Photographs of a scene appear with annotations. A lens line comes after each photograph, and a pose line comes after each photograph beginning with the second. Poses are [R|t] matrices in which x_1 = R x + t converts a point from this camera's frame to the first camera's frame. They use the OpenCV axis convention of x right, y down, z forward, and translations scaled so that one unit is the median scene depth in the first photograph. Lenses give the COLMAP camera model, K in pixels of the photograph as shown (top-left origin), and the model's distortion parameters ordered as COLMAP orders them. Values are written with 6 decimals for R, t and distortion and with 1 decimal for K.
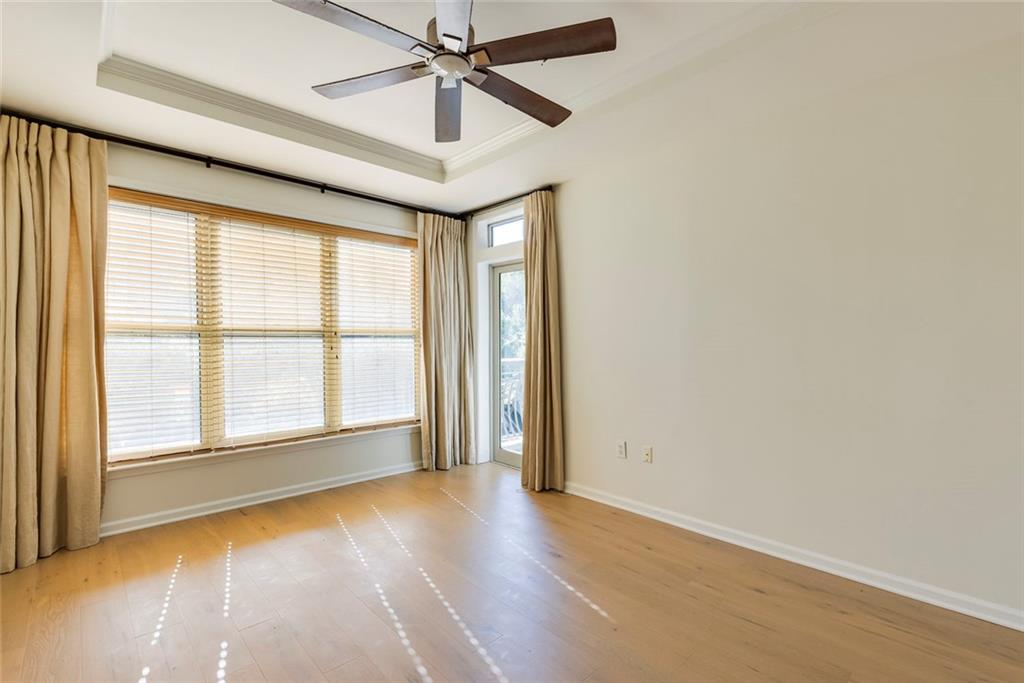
lens RADIAL K [[457.6, 0, 512.0], [0, 457.6, 341.5], [0, 0, 1]] dist [0.002496, 0.000292]
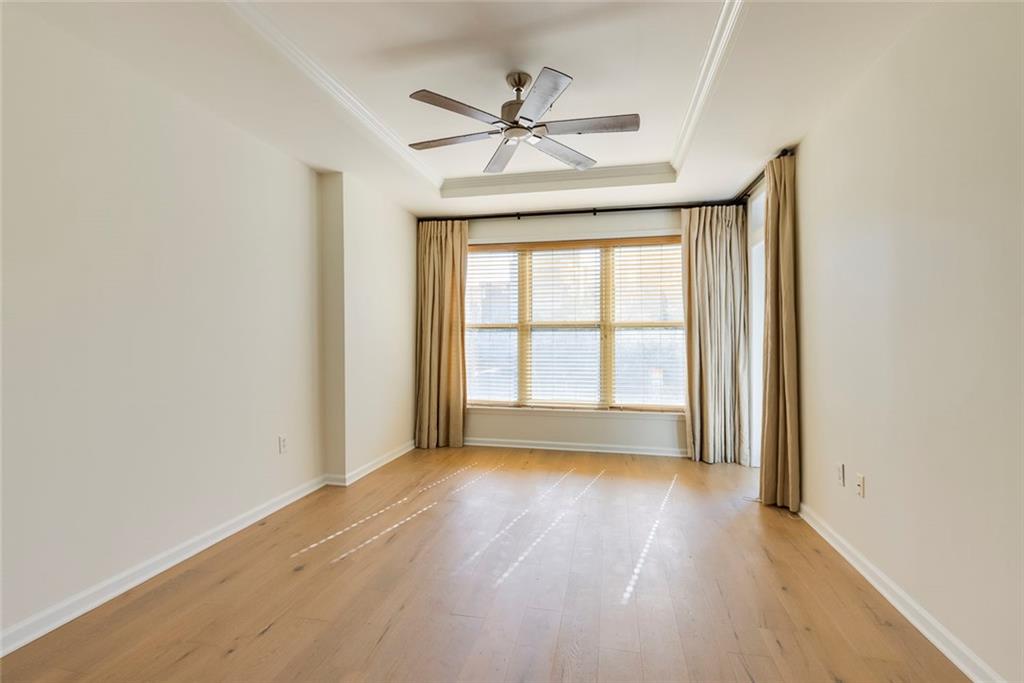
lens RADIAL K [[462.5, 0, 518.7], [0, 462.5, 322.3], [0, 0, 1]] dist [0.000472, 0.000275]
pose [[0.577515, -0.022355, -0.816074, 0.496238], [0.003872, 0.999689, -0.024645, 0.000120], [0.816371, 0.011073, 0.577422, 0.099977]]
